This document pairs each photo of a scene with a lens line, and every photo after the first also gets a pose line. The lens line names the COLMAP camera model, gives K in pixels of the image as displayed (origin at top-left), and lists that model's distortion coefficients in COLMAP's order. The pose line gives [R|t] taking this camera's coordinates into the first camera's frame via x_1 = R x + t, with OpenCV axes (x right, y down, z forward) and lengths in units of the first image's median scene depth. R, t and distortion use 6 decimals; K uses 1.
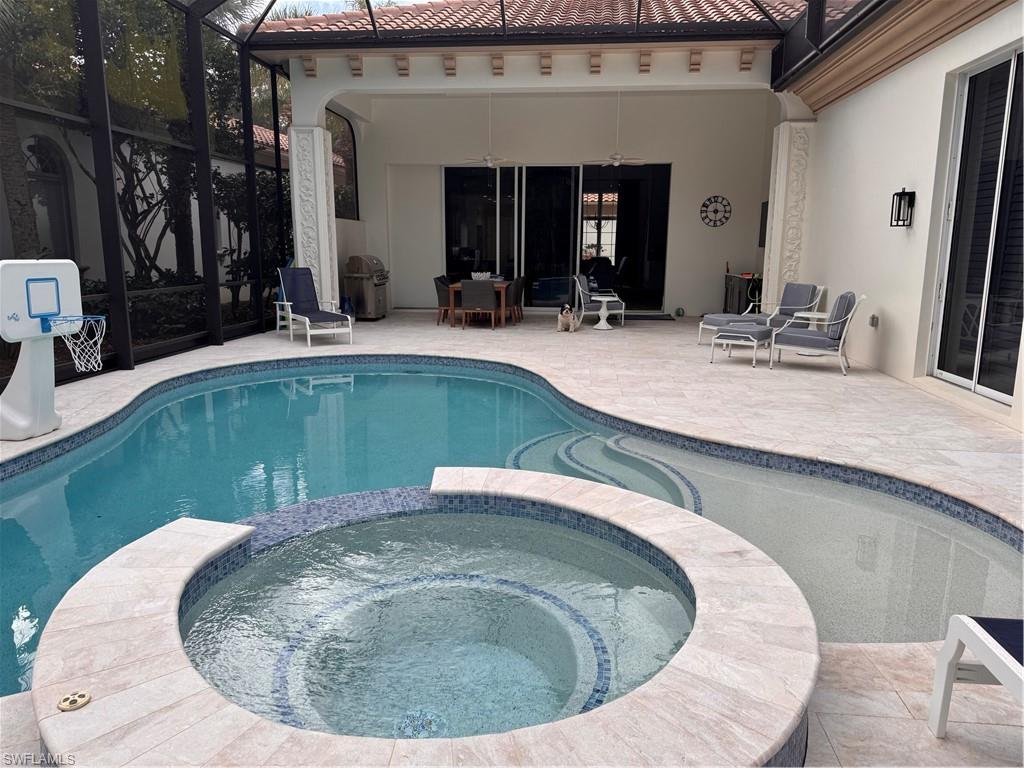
lens RADIAL K [[725.4, 0, 504.0], [0, 725.4, 379.9], [0, 0, 1]] dist [0.060001, -0.074898]
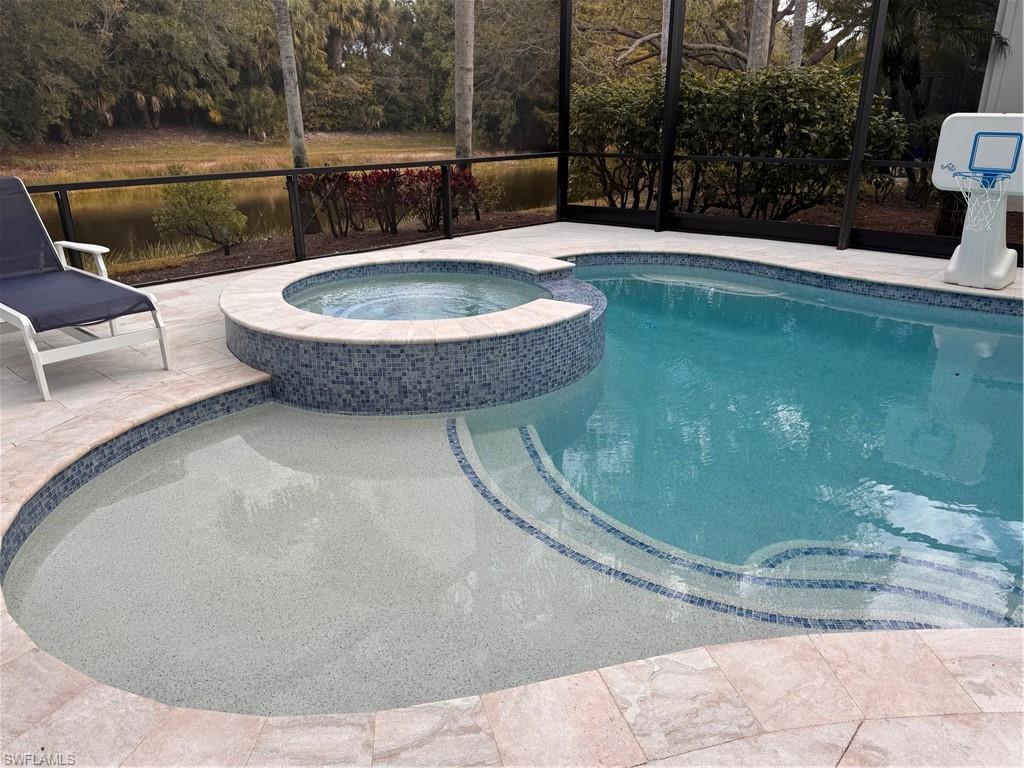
lens RADIAL K [[725.4, 0, 509.9], [0, 725.4, 384.9], [0, 0, 1]] dist [0.060001, -0.074898]
pose [[-0.589982, 0.287530, -0.754485, 1.064271], [-0.152612, 0.877889, 0.453896, -0.322413], [0.792863, 0.382934, -0.474058, 1.842657]]
